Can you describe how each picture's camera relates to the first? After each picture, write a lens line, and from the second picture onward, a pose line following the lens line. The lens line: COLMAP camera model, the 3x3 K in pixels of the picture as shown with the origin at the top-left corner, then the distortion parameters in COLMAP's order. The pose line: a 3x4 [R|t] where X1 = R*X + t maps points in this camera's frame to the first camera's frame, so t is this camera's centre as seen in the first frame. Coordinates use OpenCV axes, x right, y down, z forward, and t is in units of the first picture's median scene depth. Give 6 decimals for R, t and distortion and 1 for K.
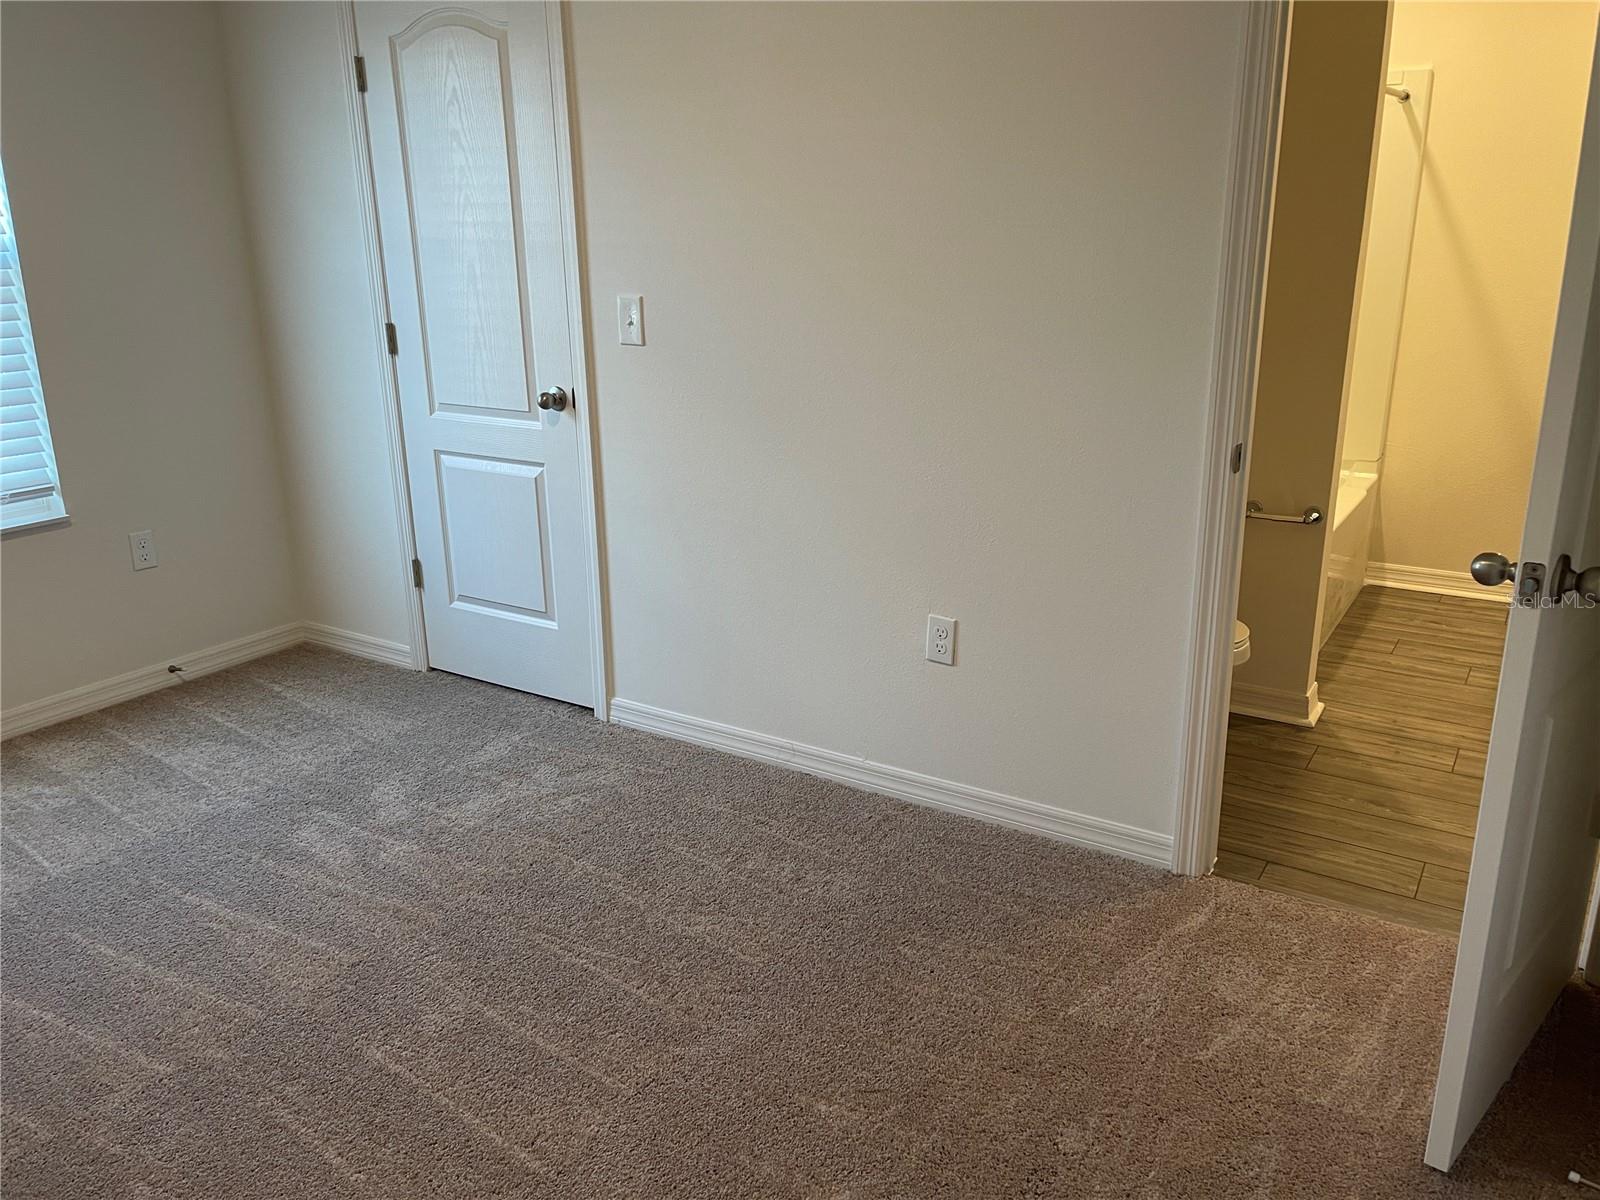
lens RADIAL K [[1209.4, 0, 837.7], [0, 1209.4, 572.3], [0, 0, 1]] dist [0.050106, -0.062486]
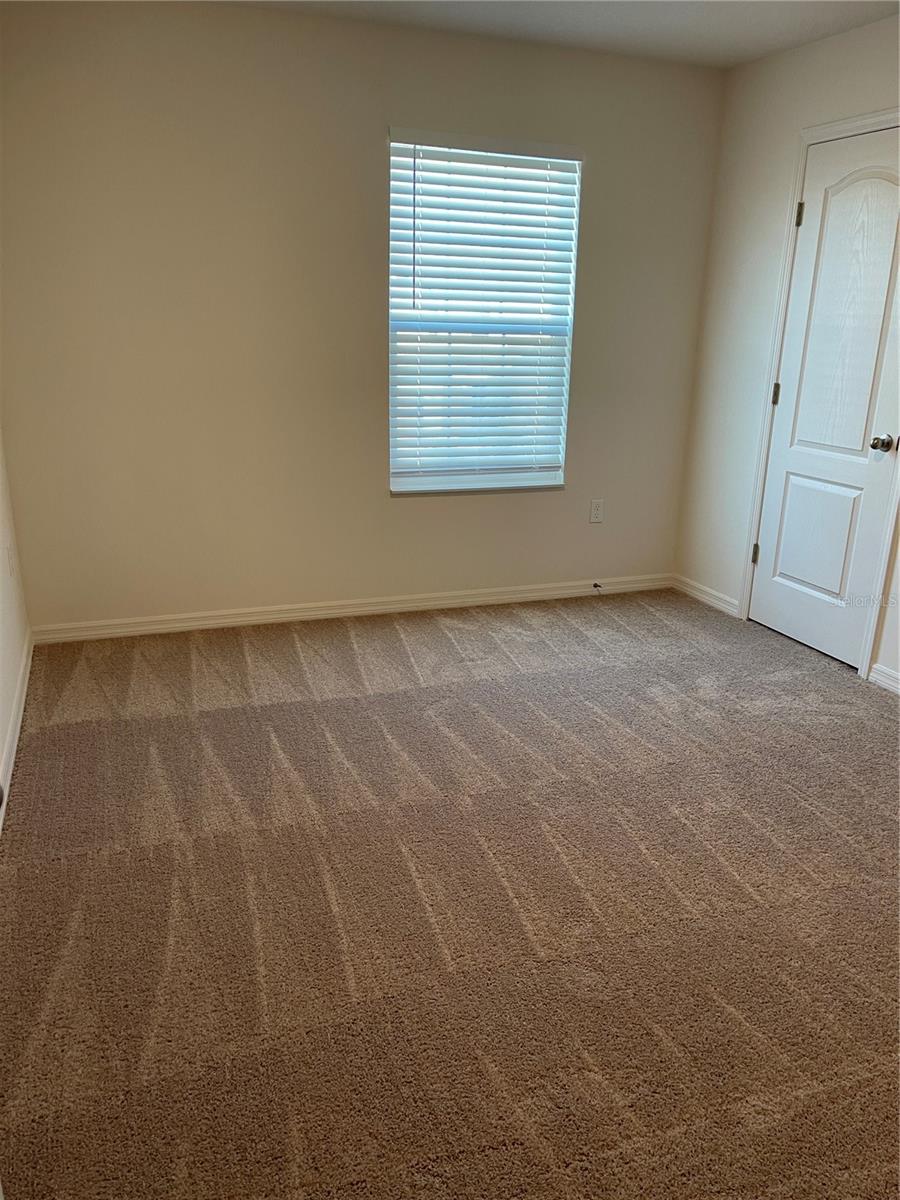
lens RADIAL K [[907.1, 0, 450.0], [0, 907.1, 600.0], [0, 0, 1]] dist [0.050106, -0.062486]
pose [[0.780556, 0.211272, -0.588299, 0.034636], [-0.203805, 0.975737, 0.080001, 0.050514], [0.590927, 0.057453, 0.804676, -0.129314]]
